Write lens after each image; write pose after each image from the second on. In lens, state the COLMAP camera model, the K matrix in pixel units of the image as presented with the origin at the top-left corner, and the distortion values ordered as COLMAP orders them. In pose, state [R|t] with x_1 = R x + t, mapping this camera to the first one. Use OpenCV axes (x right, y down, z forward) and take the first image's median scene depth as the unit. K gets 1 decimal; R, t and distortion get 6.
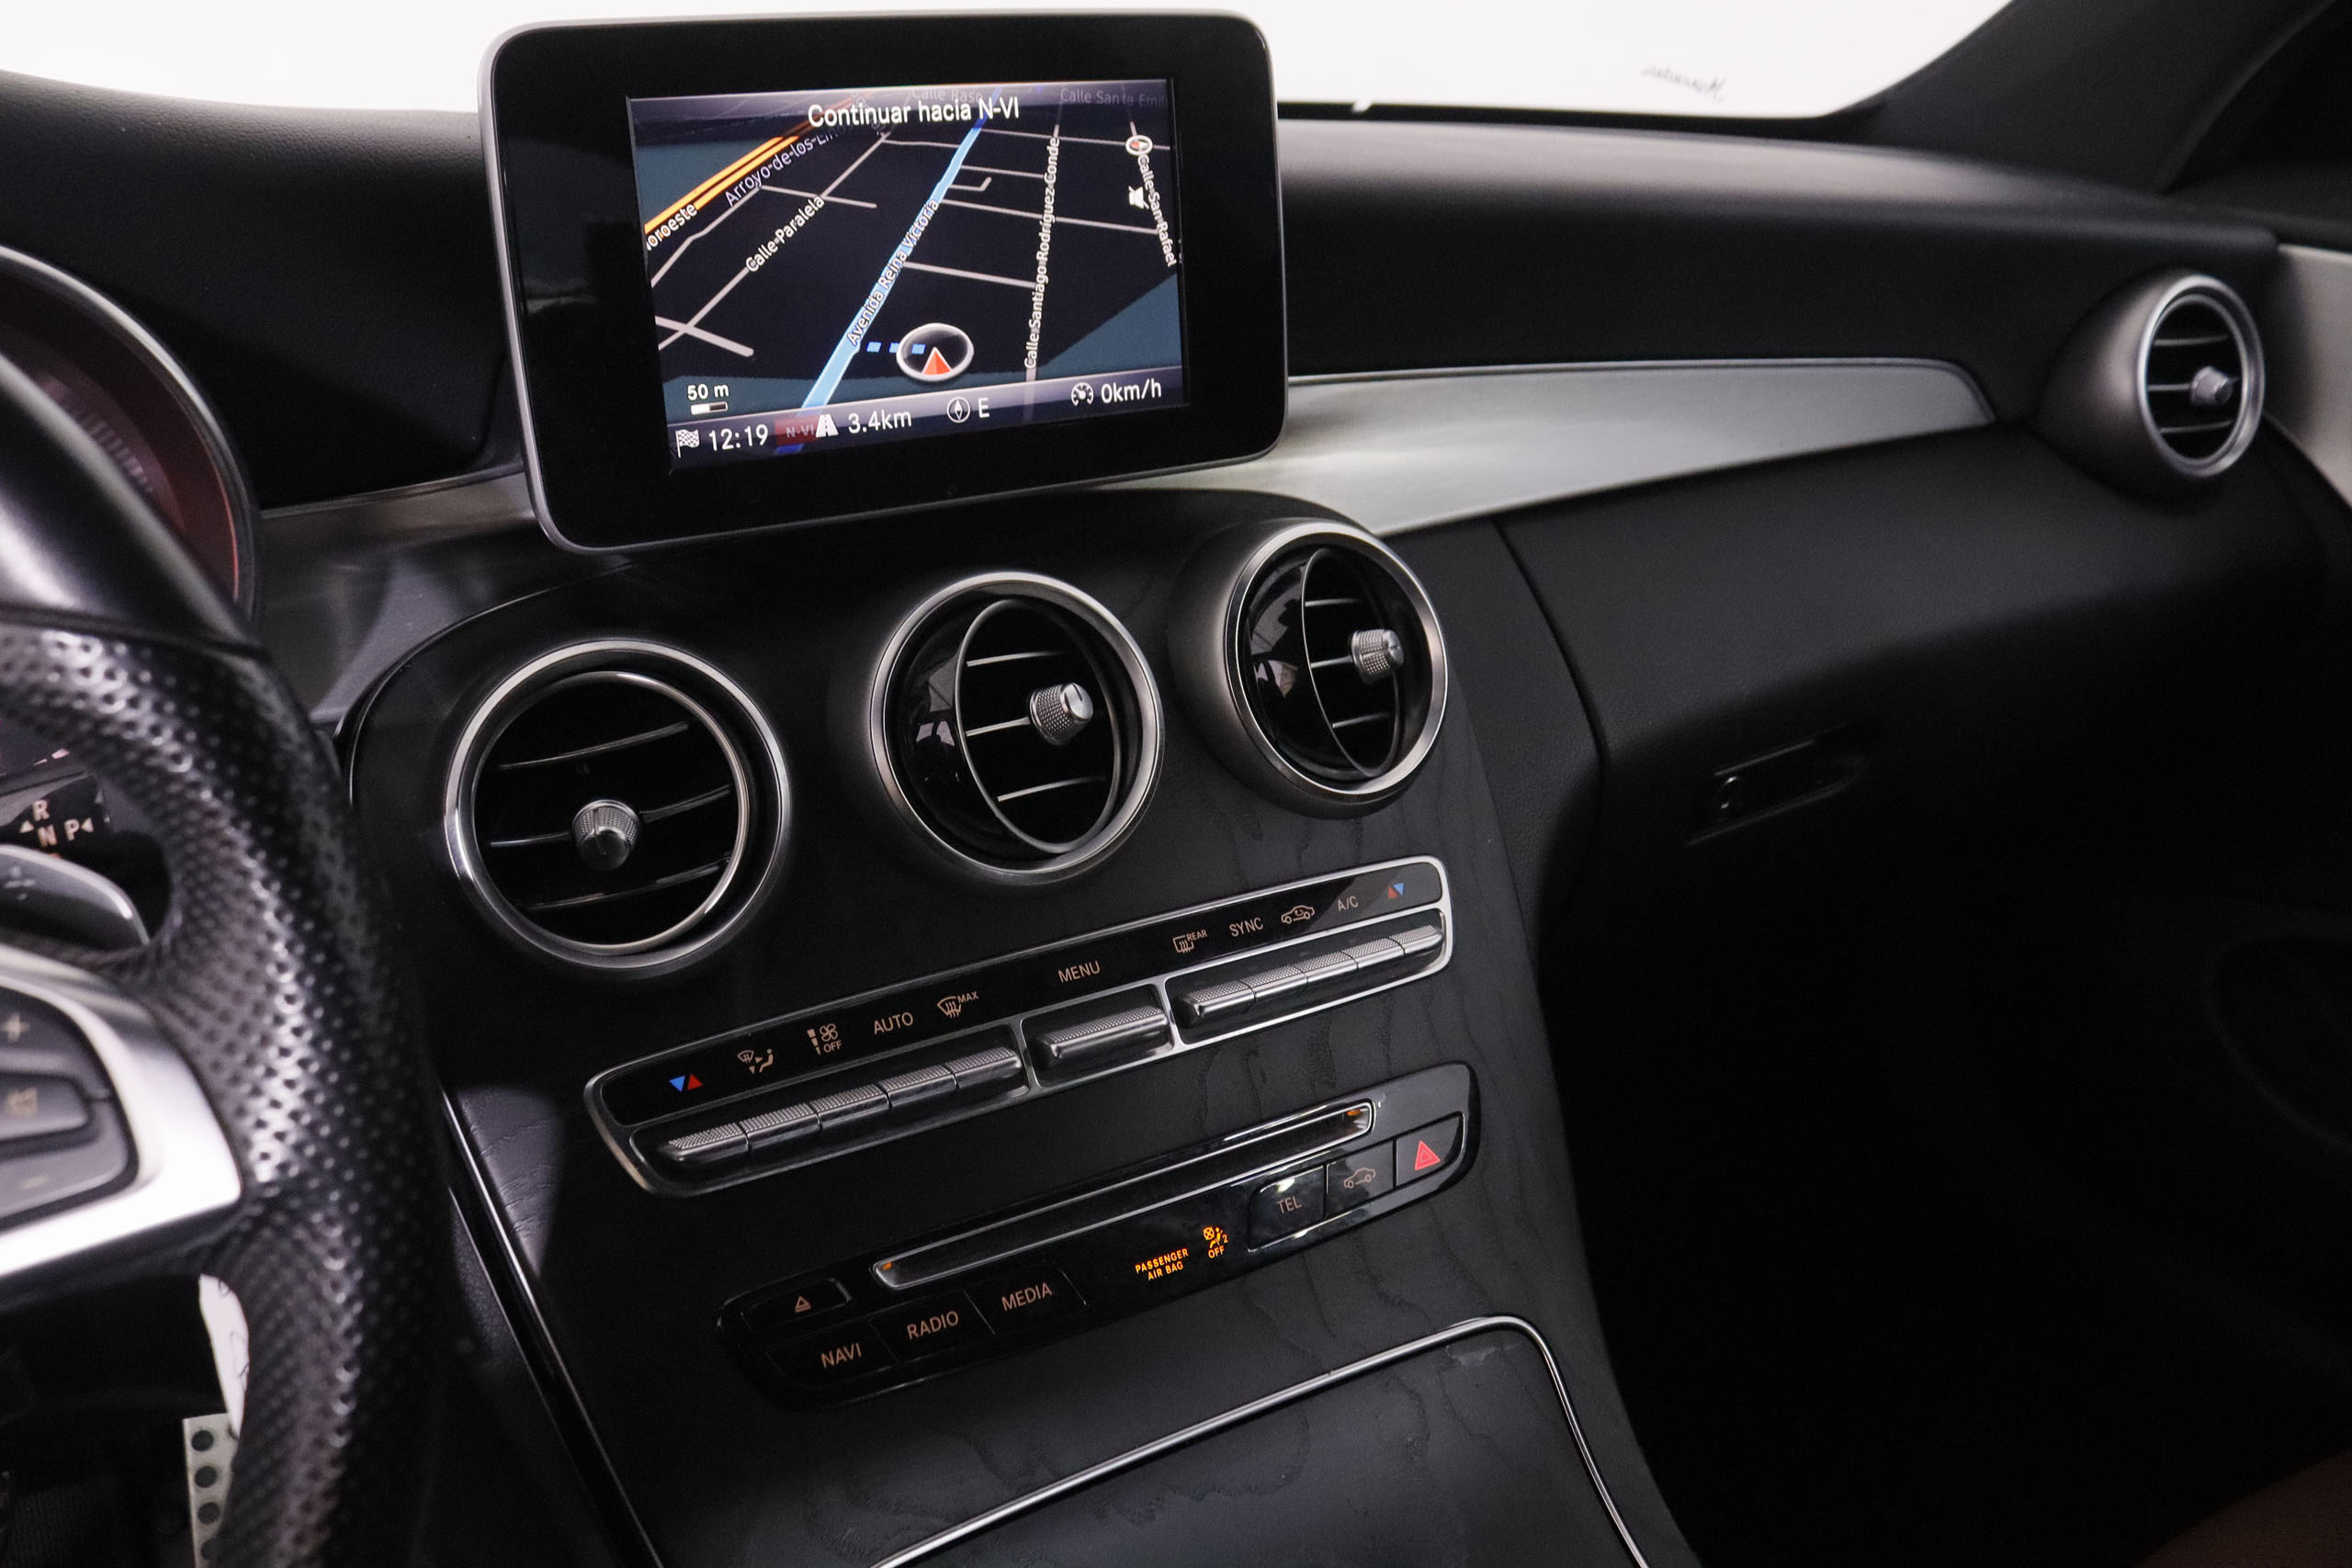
lens RADIAL K [[1876.5, 0, 1176.0], [0, 1876.5, 784.0], [0, 0, 1]] dist [-0.178084, 0.132081]
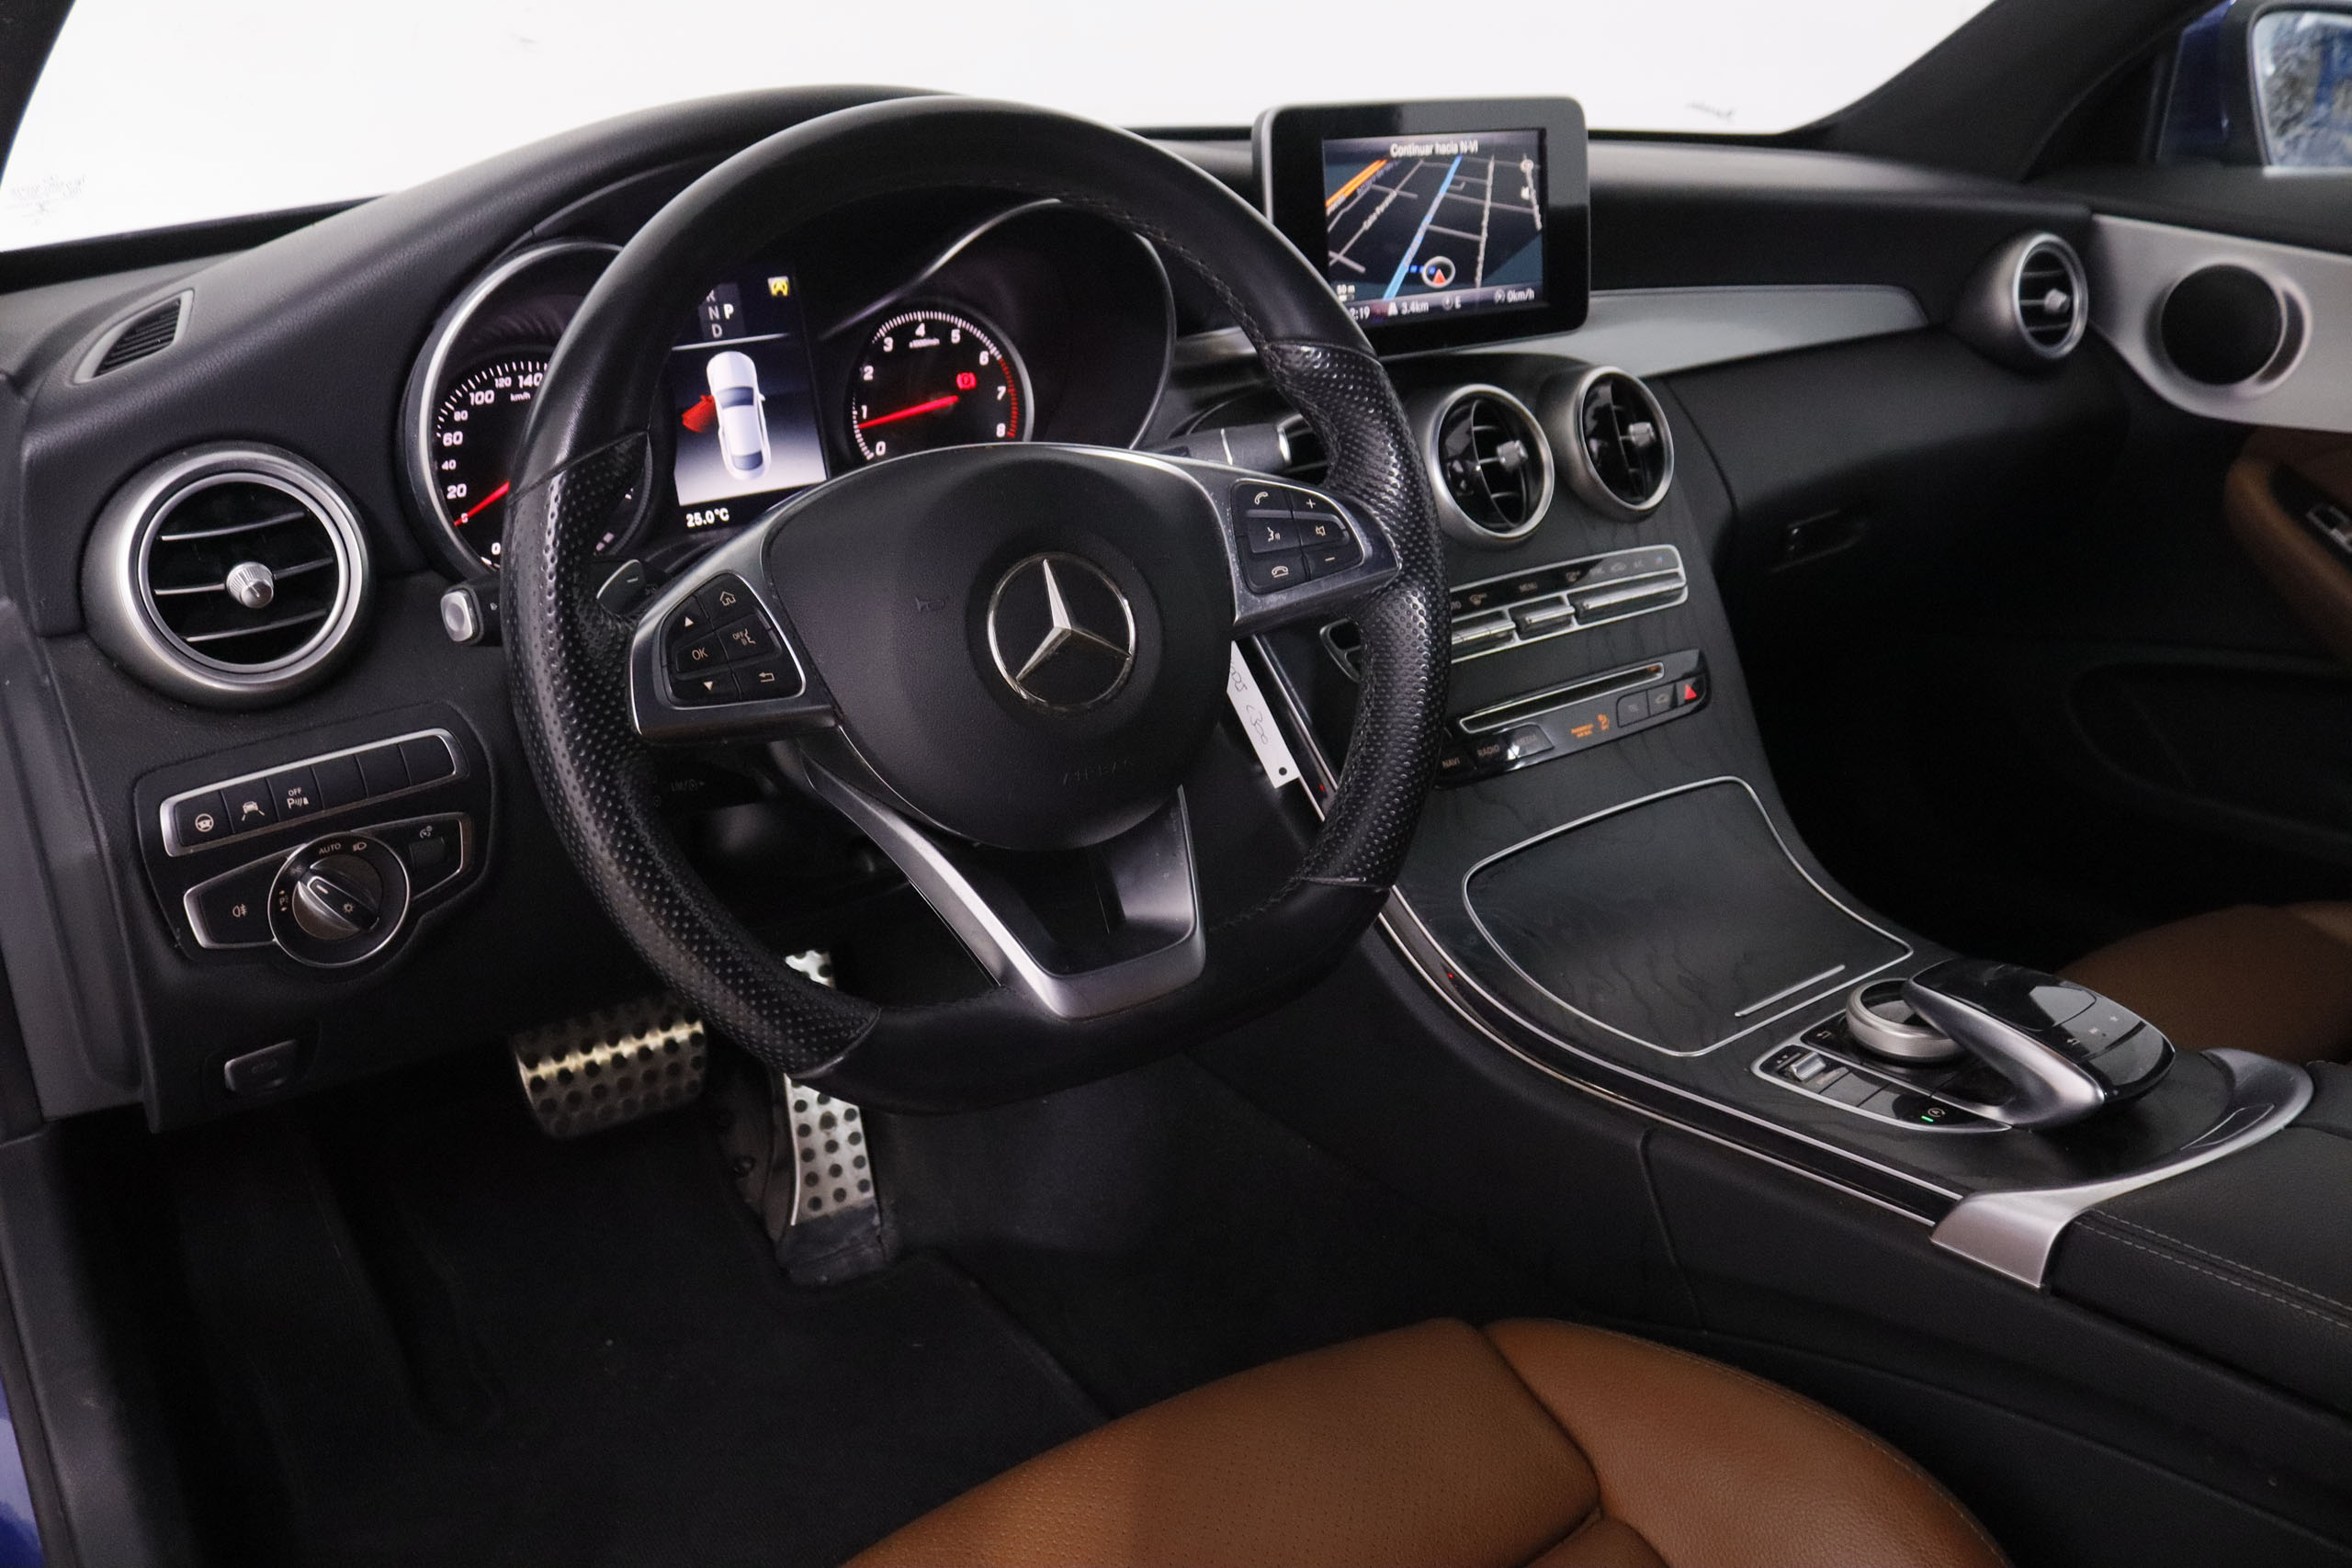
lens RADIAL K [[1876.5, 0, 1176.0], [0, 1876.5, 784.0], [0, 0, 1]] dist [-0.178084, 0.132081]
pose [[0.996311, -0.039081, 0.076406, -0.565611], [0.038866, 0.999235, 0.004304, 0.279192], [-0.076516, -0.001319, 0.997067, -0.893300]]
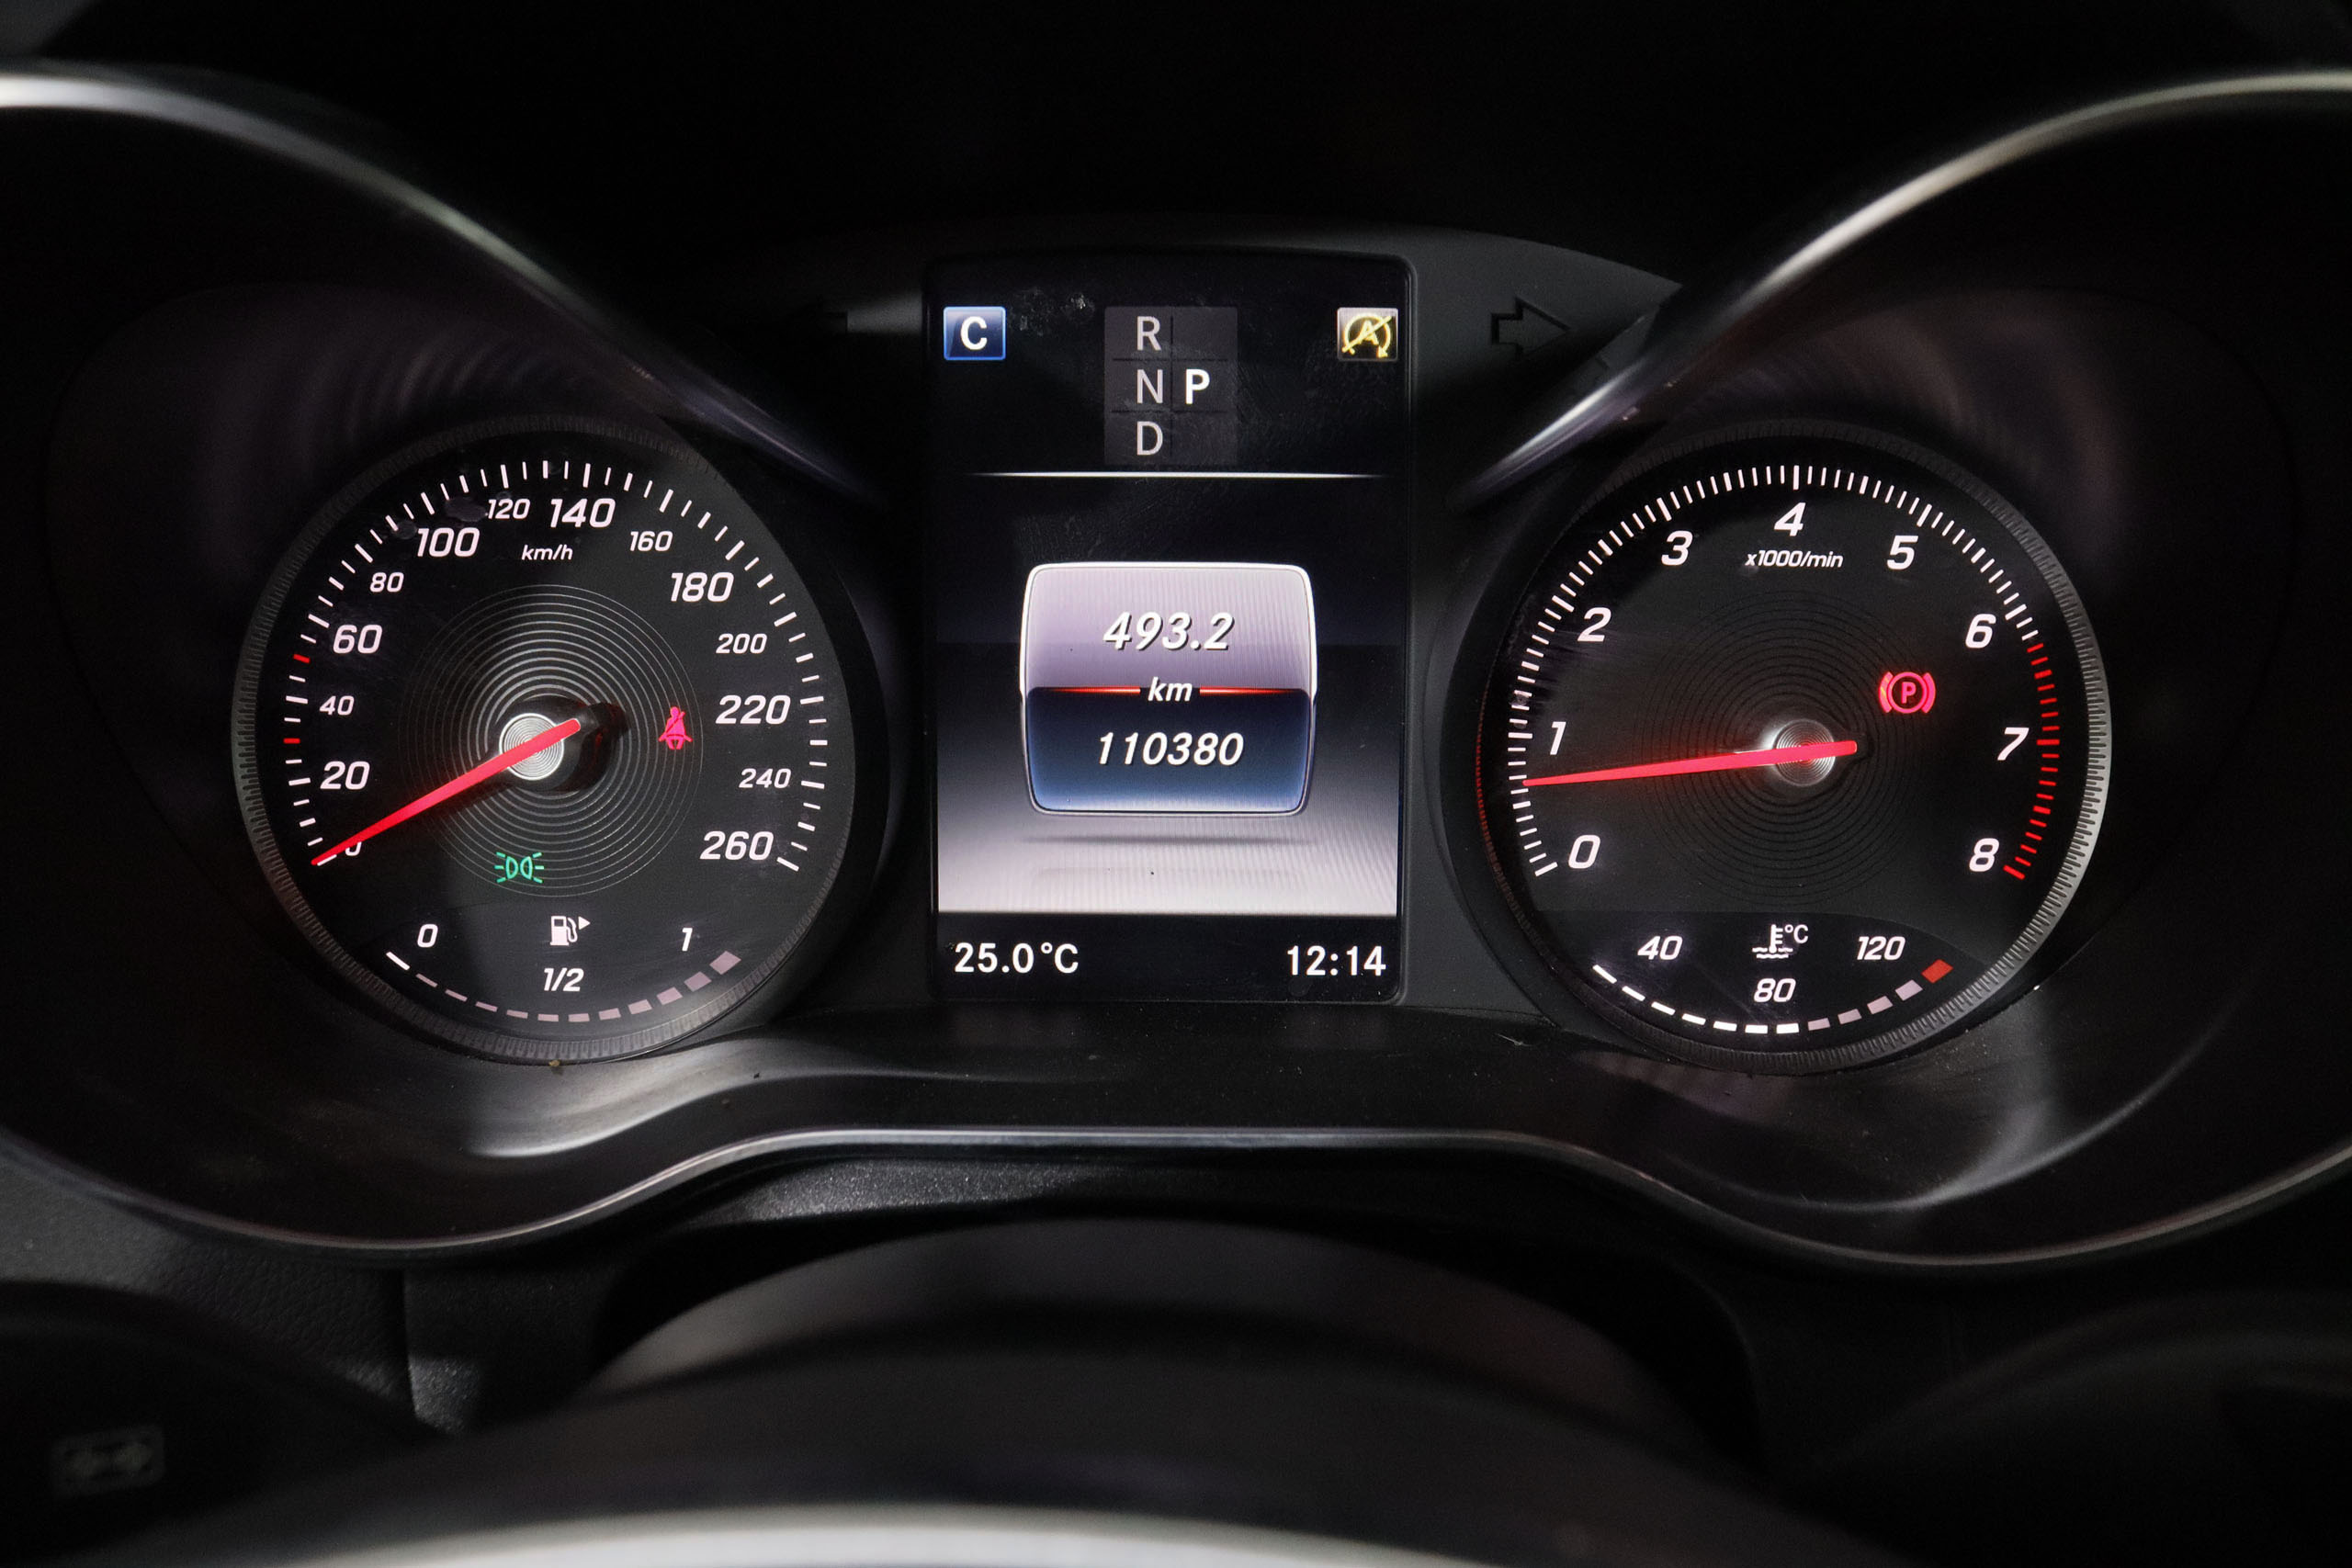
lens RADIAL K [[1876.5, 0, 1176.0], [0, 1876.5, 784.0], [0, 0, 1]] dist [-0.178084, 0.132081]
pose [[0.855450, 0.193170, -0.480512, -0.528305], [-0.200930, 0.978950, 0.035833, -0.065526], [0.477319, 0.065896, 0.876256, 0.331467]]
